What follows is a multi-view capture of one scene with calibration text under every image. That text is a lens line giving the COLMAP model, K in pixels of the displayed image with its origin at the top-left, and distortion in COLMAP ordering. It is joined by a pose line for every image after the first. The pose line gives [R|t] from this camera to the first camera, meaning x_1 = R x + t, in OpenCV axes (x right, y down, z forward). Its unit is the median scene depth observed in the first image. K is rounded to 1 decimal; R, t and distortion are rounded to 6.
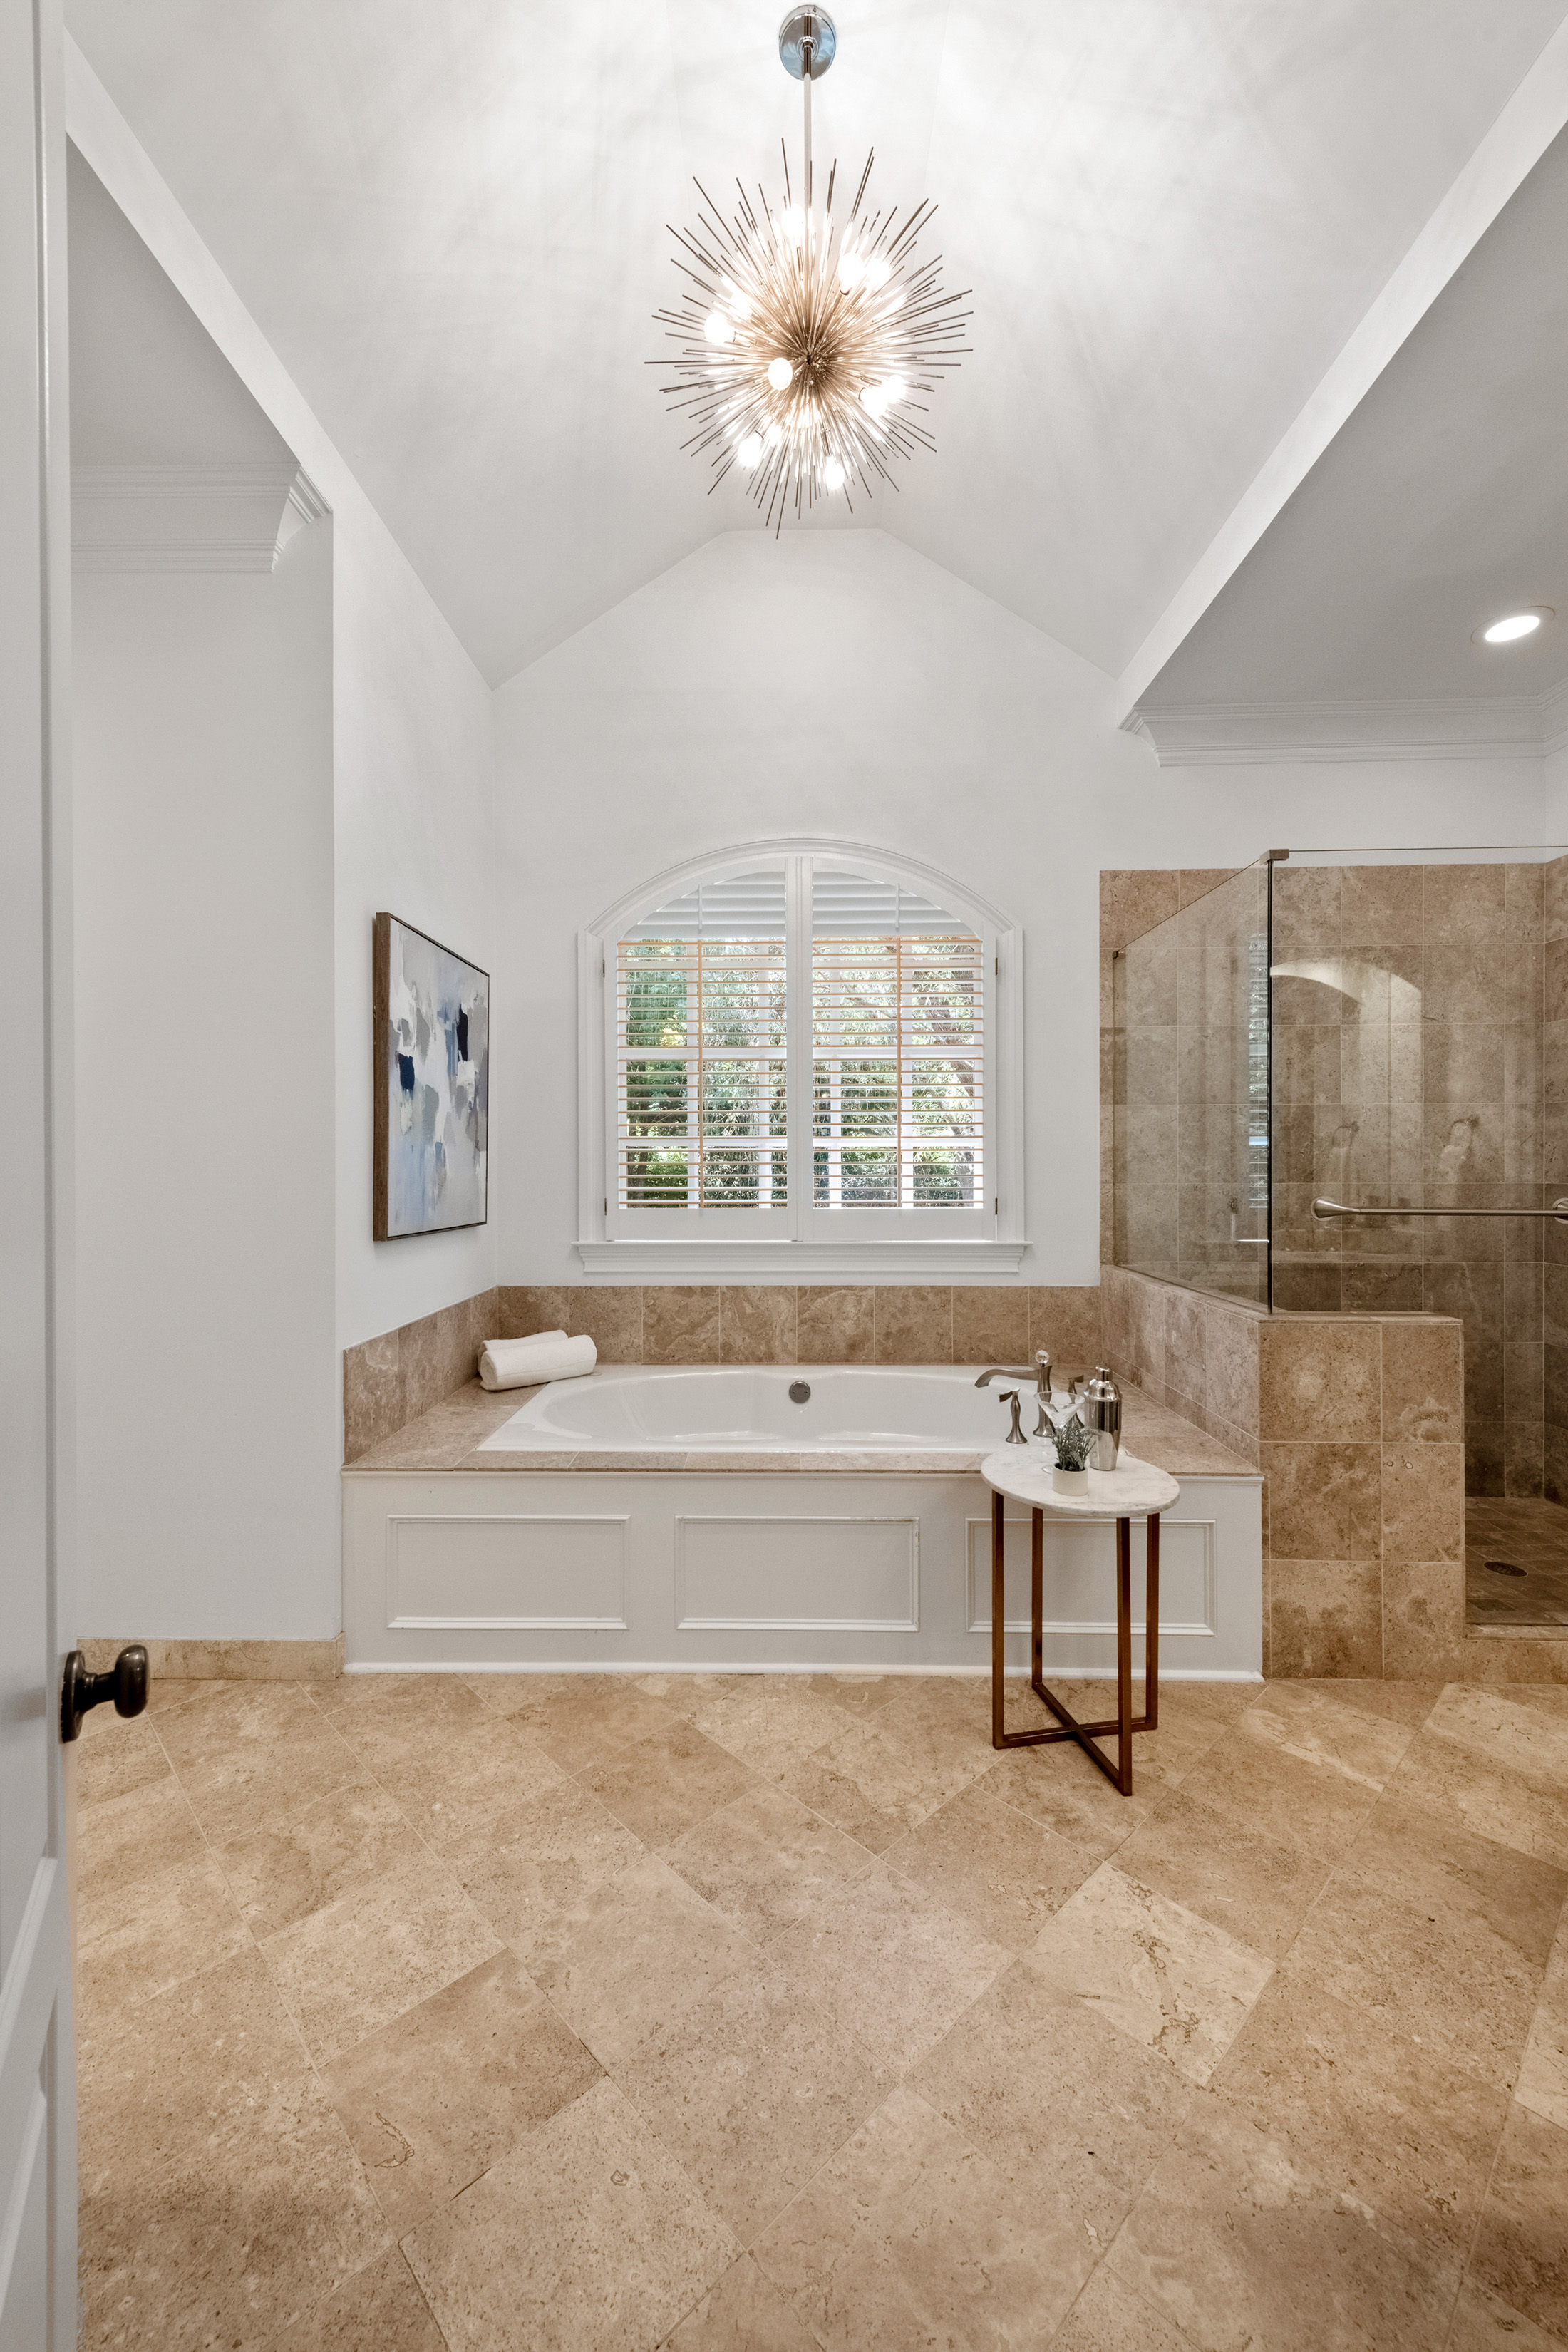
lens RADIAL K [[935.9, 0, 779.5], [0, 935.9, 1156.1], [0, 0, 1]] dist [0.015287, -0.003799]
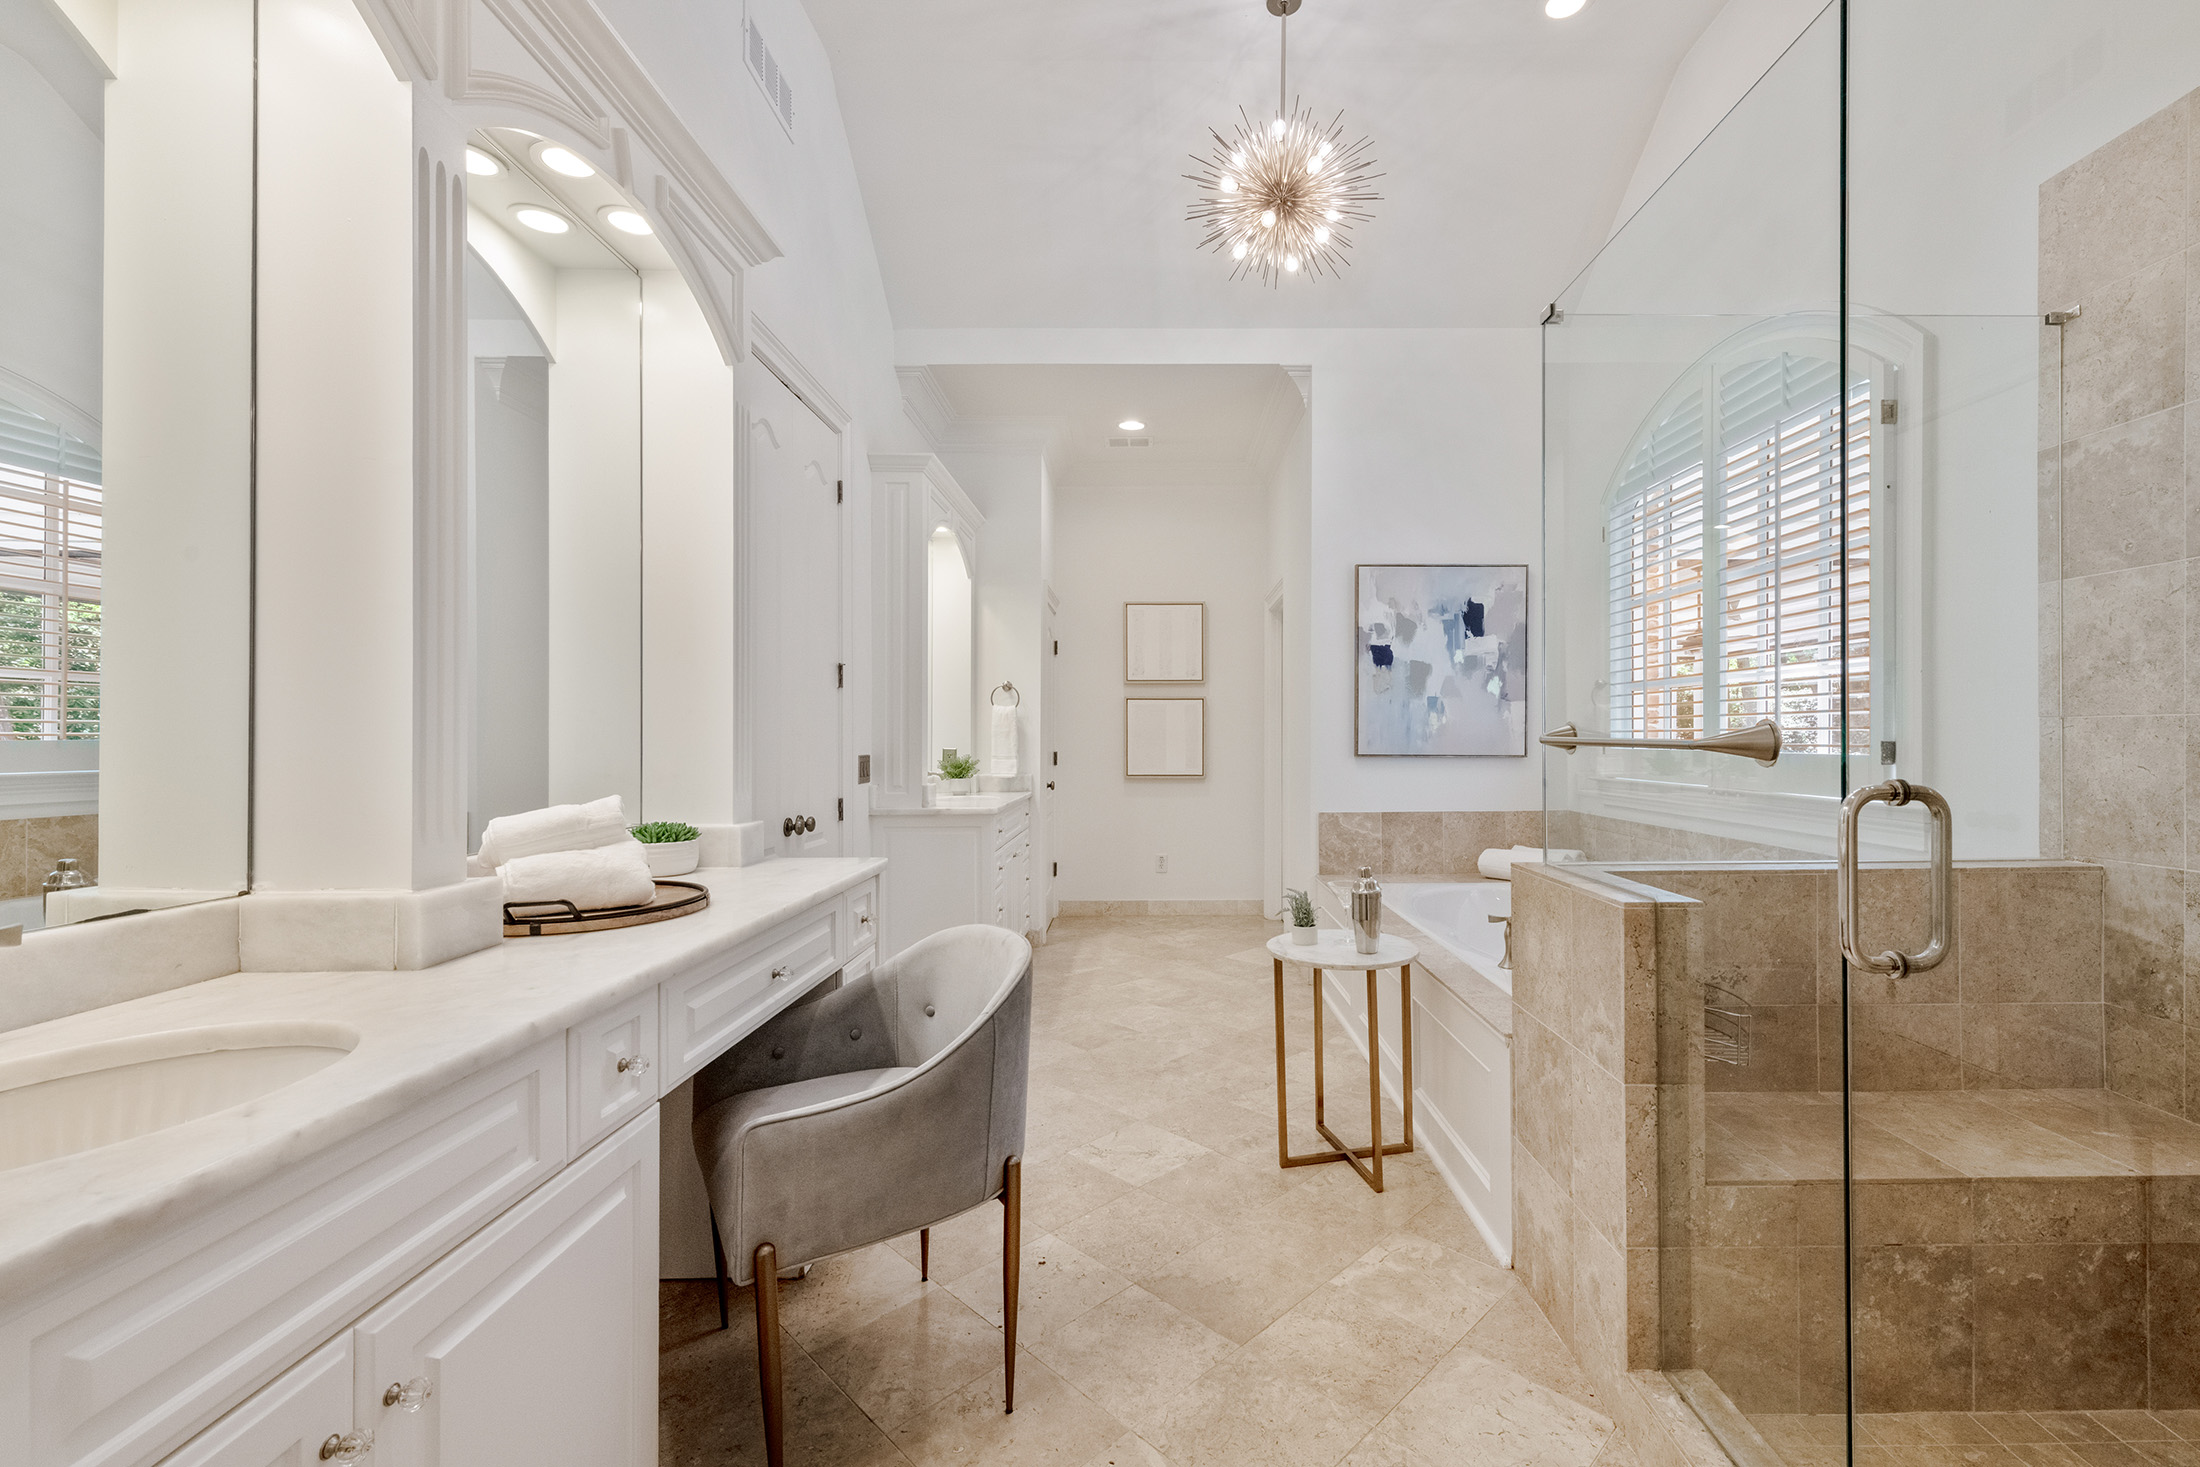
lens RADIAL K [[925.8, 0, 1130.5], [0, 925.8, 709.6], [0, 0, 1]] dist [-0.001071, -0.000376]
pose [[-0.002581, -0.027064, -0.999630, 1.348012], [0.012299, 0.999557, -0.027094, 0.048506], [0.999921, -0.012365, -0.002247, 0.631023]]
